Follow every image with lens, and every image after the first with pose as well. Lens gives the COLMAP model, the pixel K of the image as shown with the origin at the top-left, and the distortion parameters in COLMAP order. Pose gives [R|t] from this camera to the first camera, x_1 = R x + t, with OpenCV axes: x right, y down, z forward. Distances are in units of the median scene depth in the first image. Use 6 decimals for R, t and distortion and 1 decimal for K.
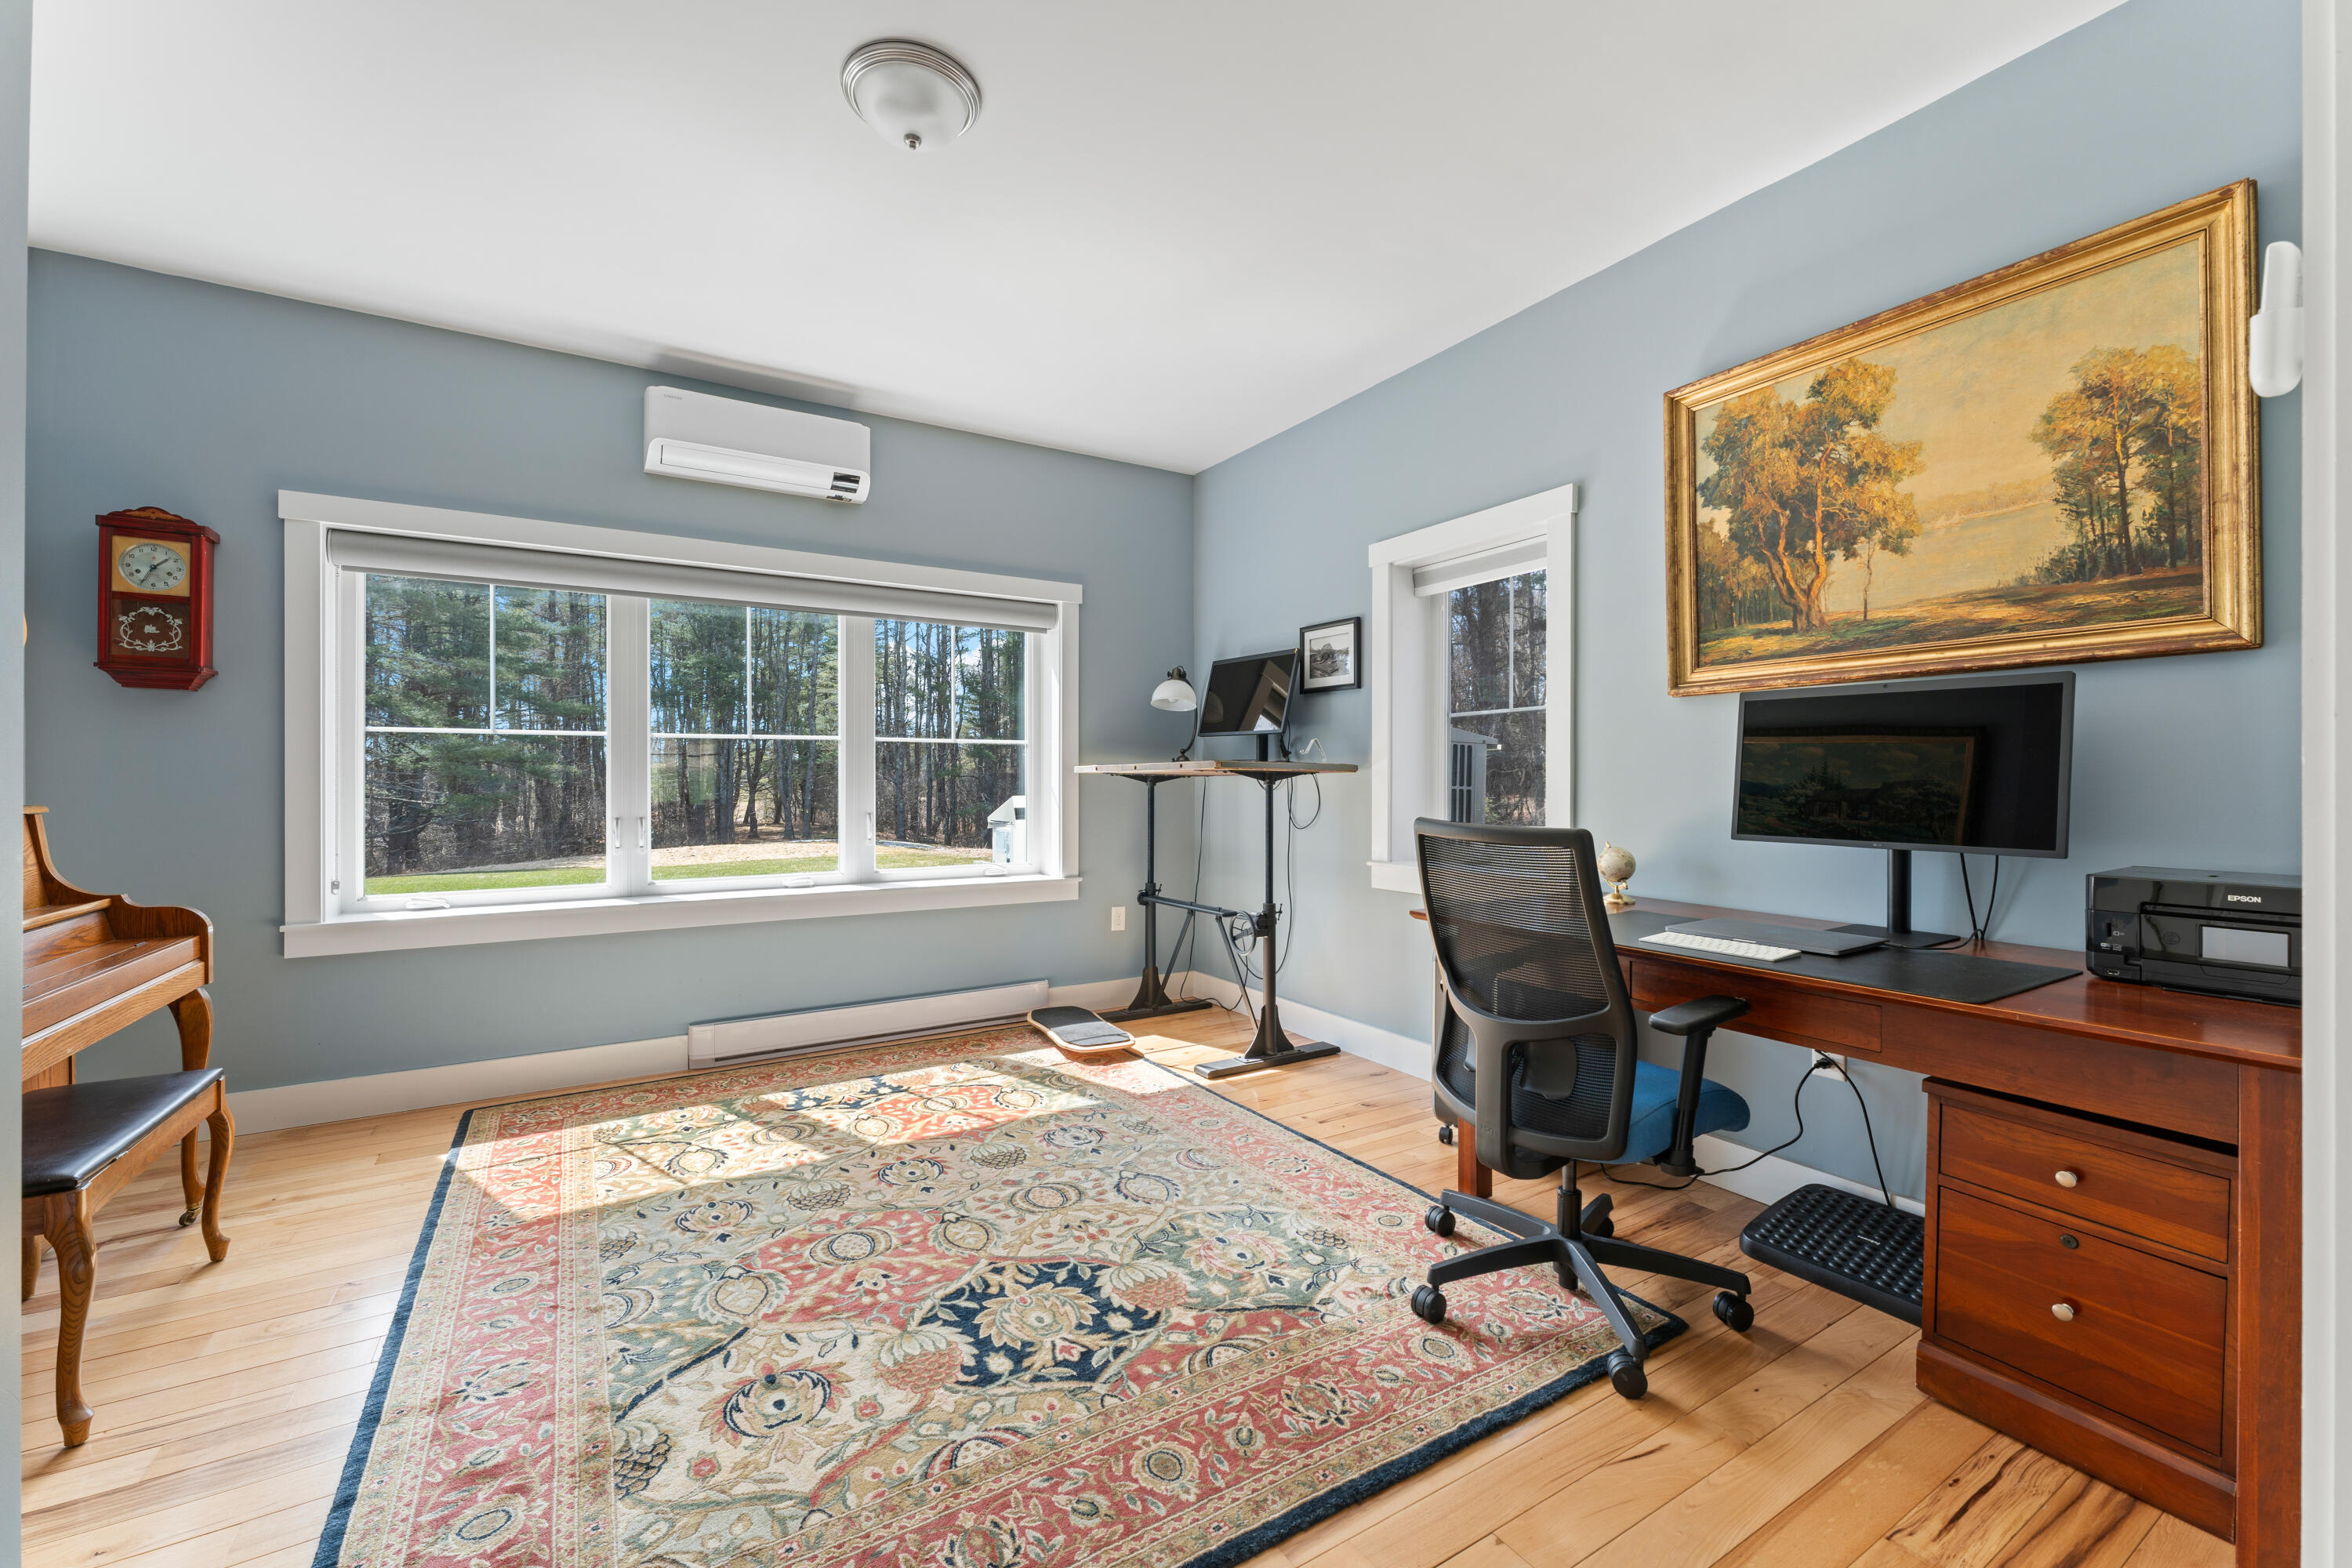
lens RADIAL K [[922.2, 0, 1176.0], [0, 922.2, 784.0], [0, 0, 1]] dist [-0.001341, -0.000293]
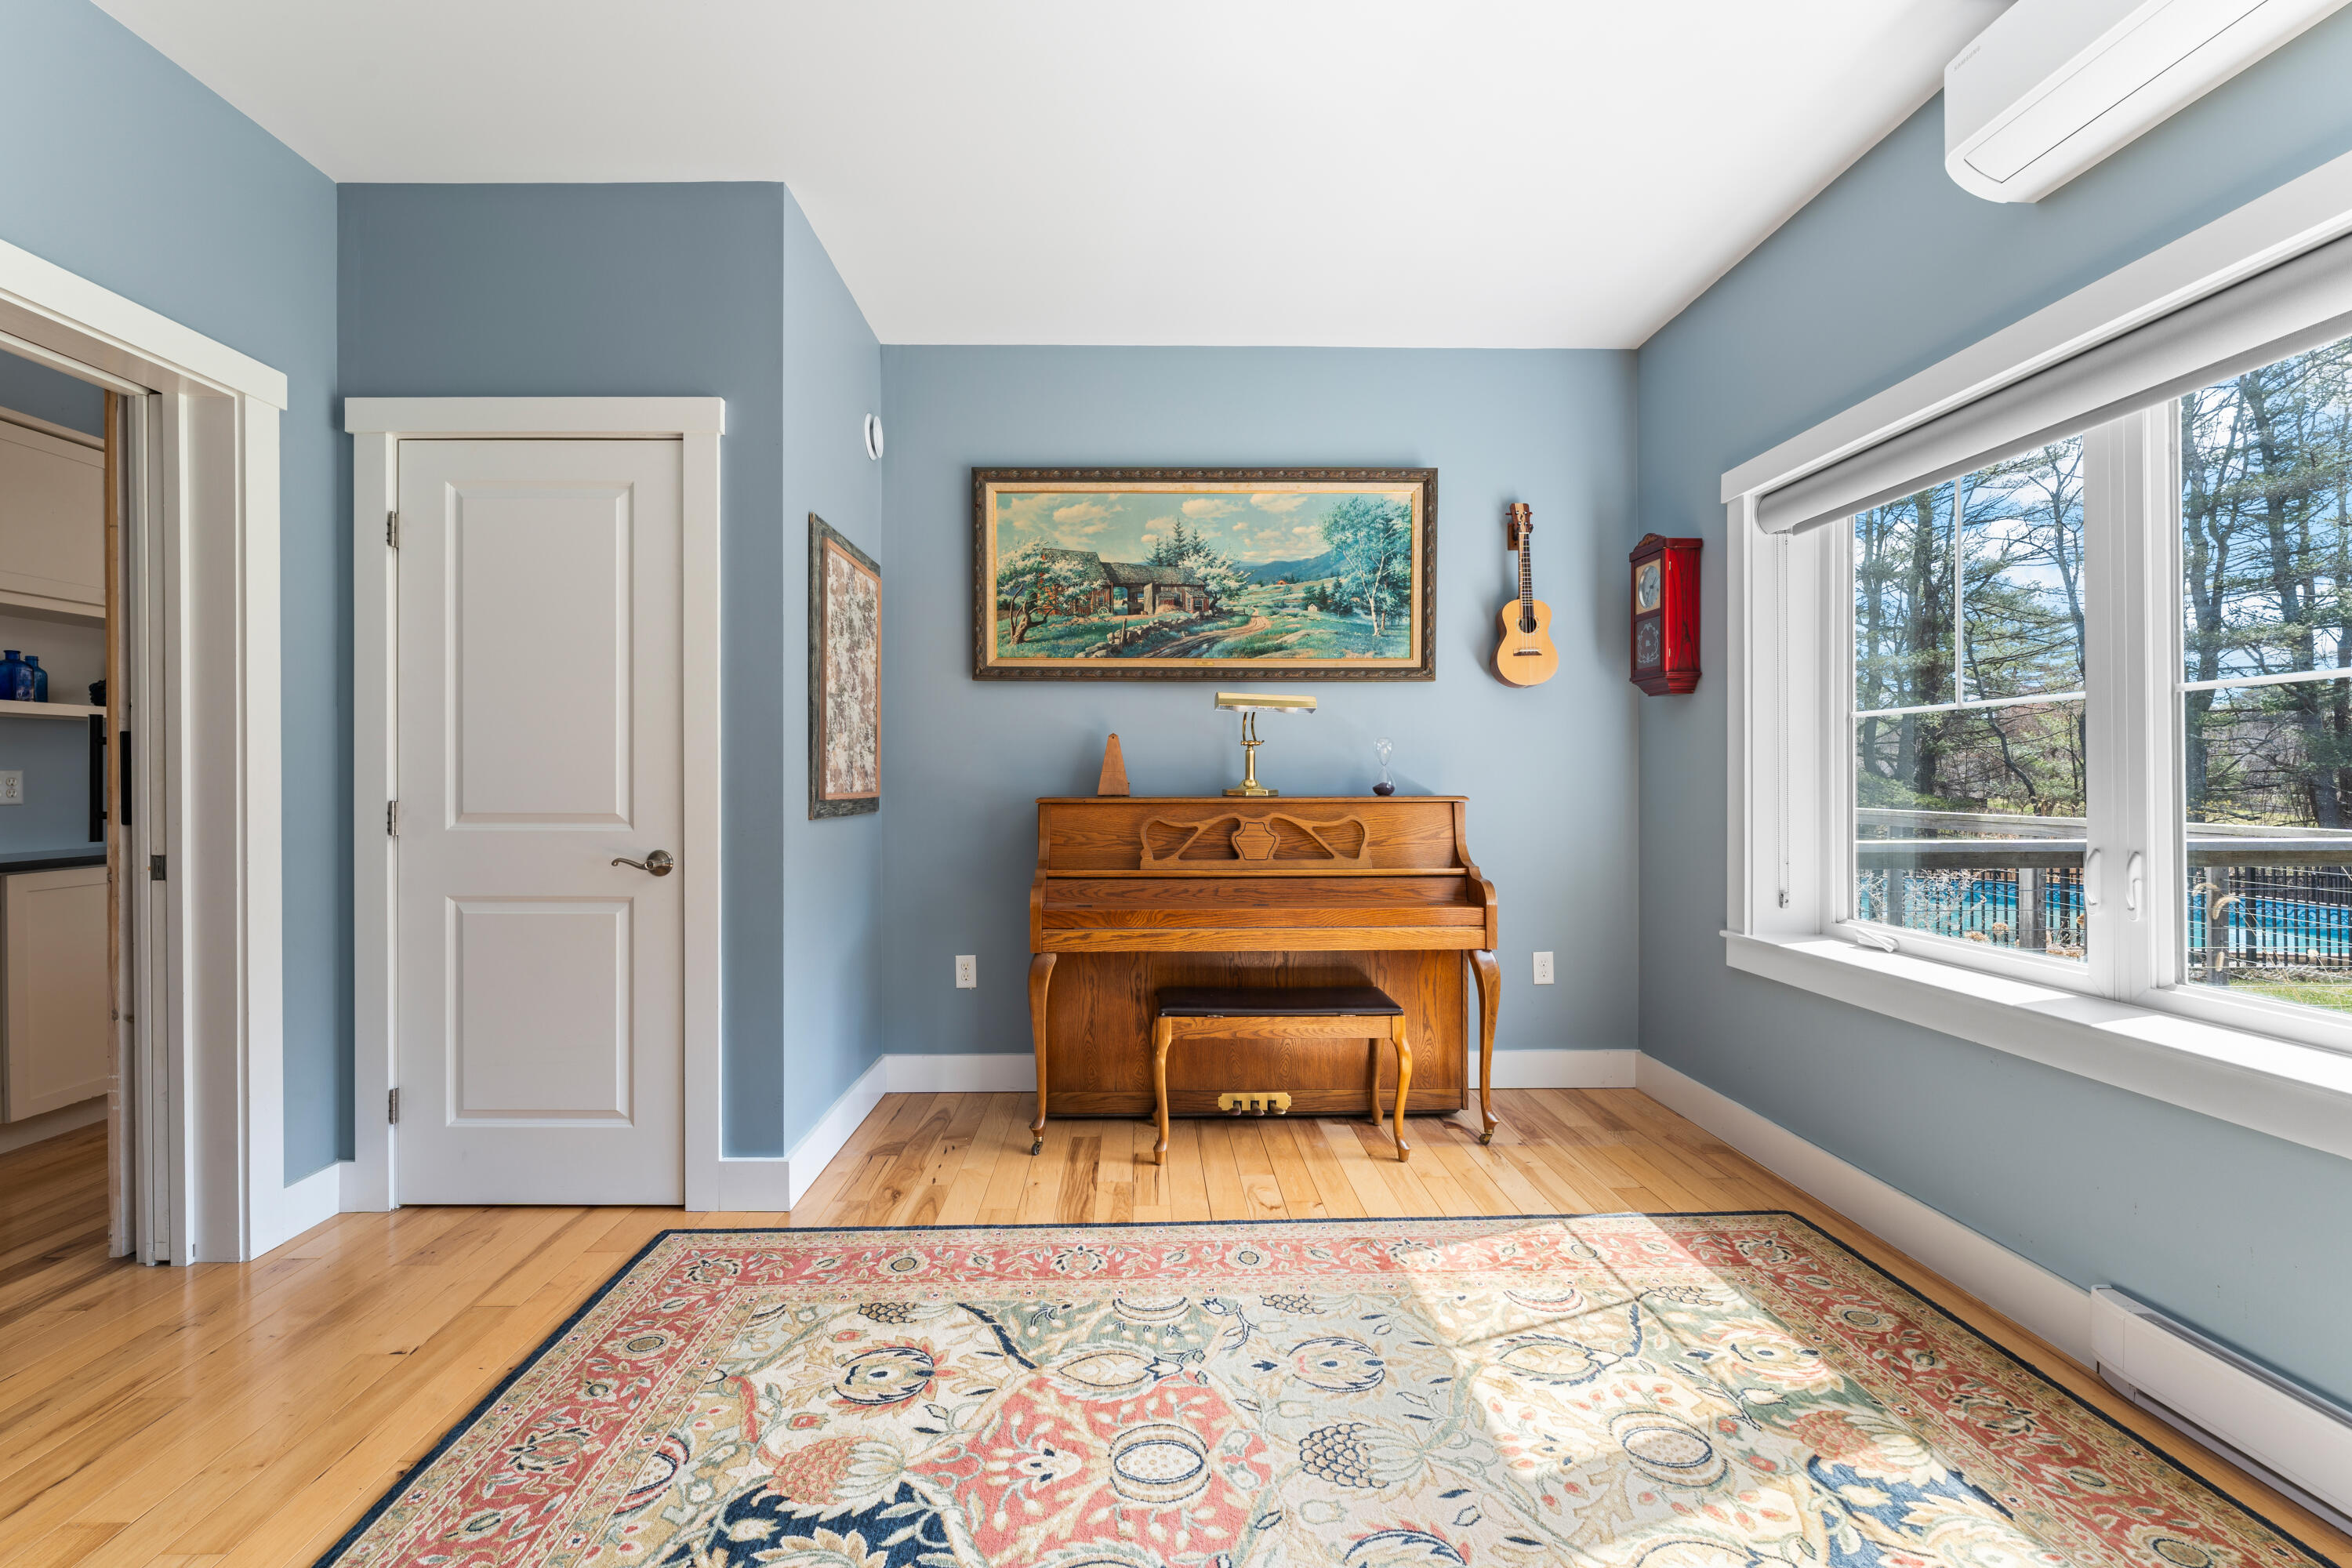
lens RADIAL K [[993.3, 0, 1176.0], [0, 993.3, 784.0], [0, 0, 1]] dist [-0.000646, -0.000020]
pose [[-0.511592, 0.008127, -0.859190, 0.233793], [0.002290, 0.999965, 0.008095, -0.009479], [0.859225, 0.002174, -0.511593, 1.179143]]
